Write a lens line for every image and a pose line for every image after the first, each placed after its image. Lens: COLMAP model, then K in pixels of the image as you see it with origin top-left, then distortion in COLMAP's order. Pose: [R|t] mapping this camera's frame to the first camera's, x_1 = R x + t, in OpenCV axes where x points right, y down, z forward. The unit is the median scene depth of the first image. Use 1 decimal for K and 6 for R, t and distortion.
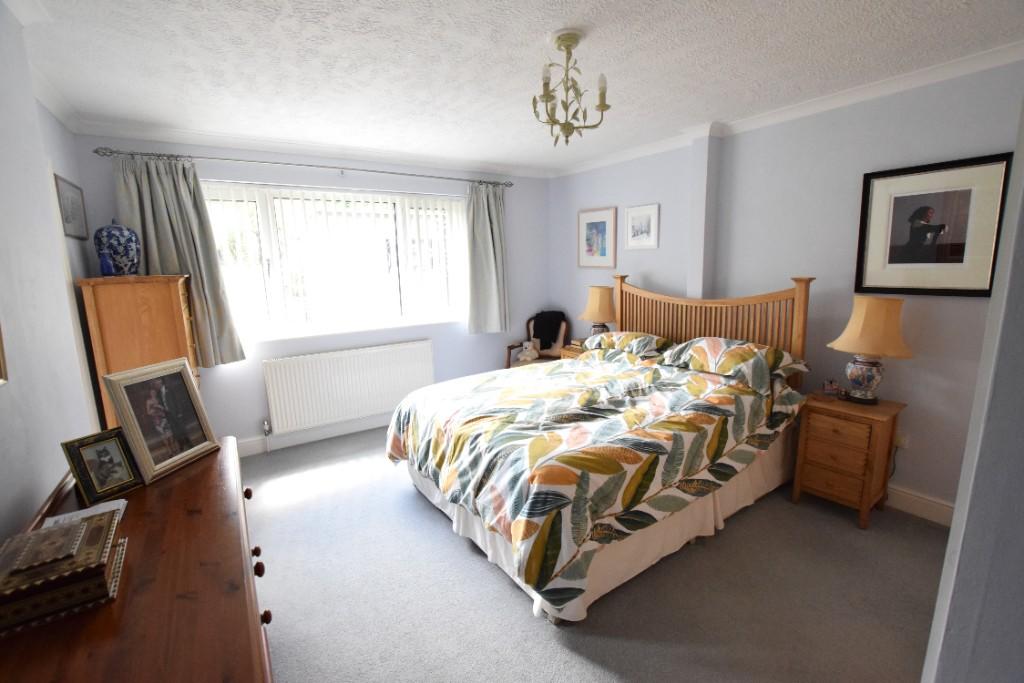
lens RADIAL K [[460.2, 0, 516.3], [0, 460.2, 335.7], [0, 0, 1]] dist [-0.016368, -0.000053]
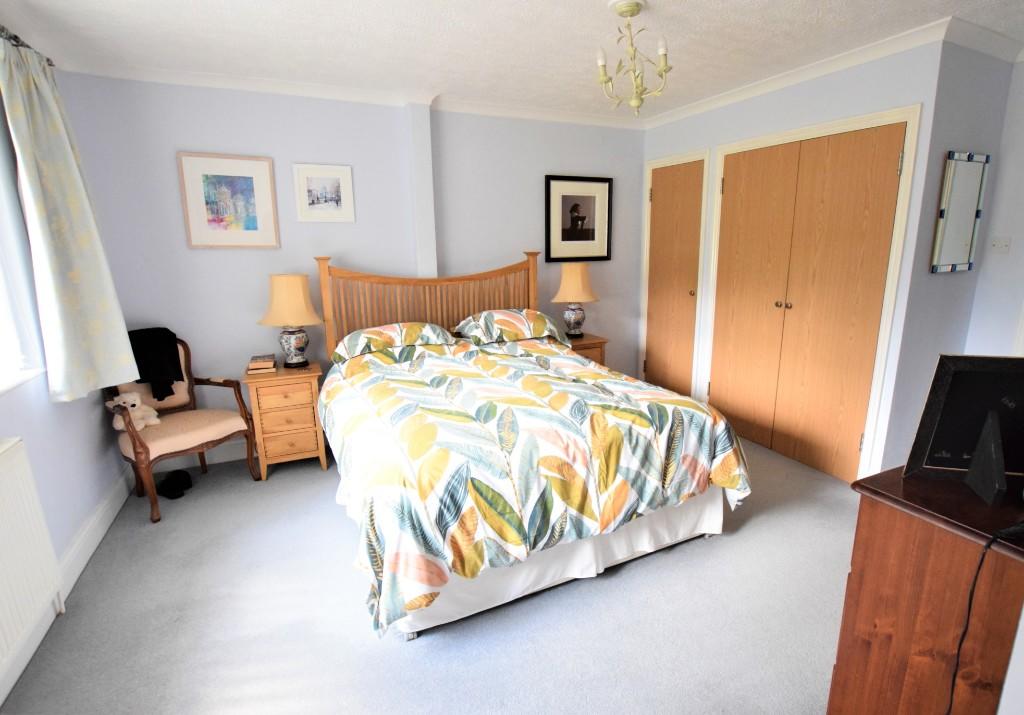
lens RADIAL K [[543.0, 0, 512.0], [0, 543.0, 357.5], [0, 0, 1]] dist [-0.000039, -0.000149]
pose [[0.138319, -0.183960, 0.973153, -0.919260], [0.164919, 0.973157, 0.160520, -0.096805], [-0.976560, 0.138288, 0.164944, 0.879218]]
